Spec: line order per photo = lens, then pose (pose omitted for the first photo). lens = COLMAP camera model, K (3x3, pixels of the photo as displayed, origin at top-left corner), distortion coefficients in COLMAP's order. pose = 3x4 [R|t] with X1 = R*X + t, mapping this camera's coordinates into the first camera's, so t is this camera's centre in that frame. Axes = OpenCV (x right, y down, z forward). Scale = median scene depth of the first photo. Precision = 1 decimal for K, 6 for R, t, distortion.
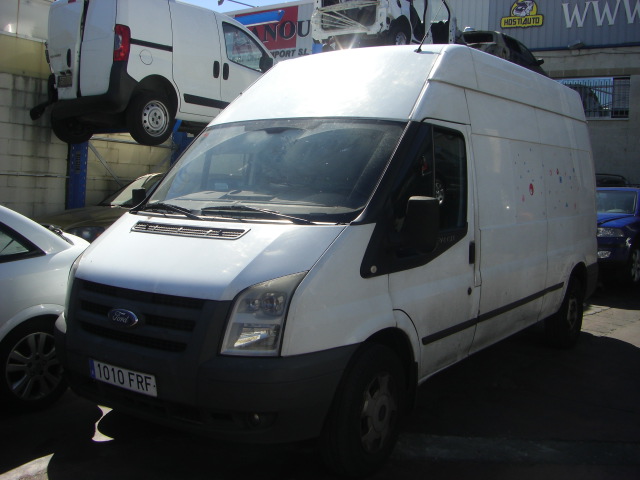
lens RADIAL K [[723.8, 0, 320.0], [0, 723.8, 240.0], [0, 0, 1]] dist [-0.208379, 0.223787]
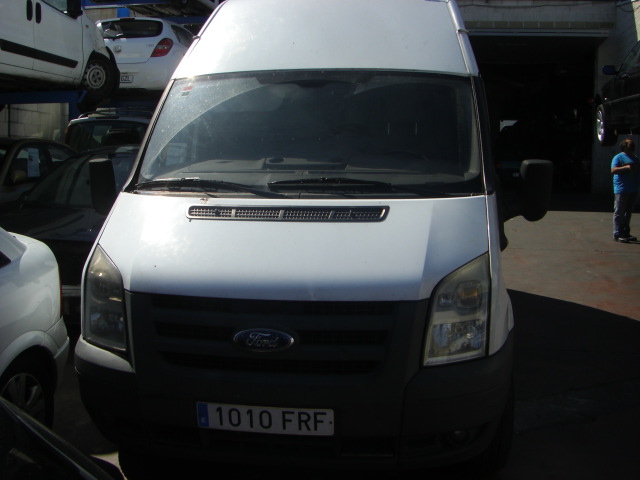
lens RADIAL K [[723.8, 0, 320.0], [0, 723.8, 240.0], [0, 0, 1]] dist [-0.208379, 0.223787]
pose [[0.890249, -0.084490, 0.447568, -0.548451], [0.056790, 0.995567, 0.074978, -0.044123], [-0.451919, -0.041331, 0.891101, 0.323986]]
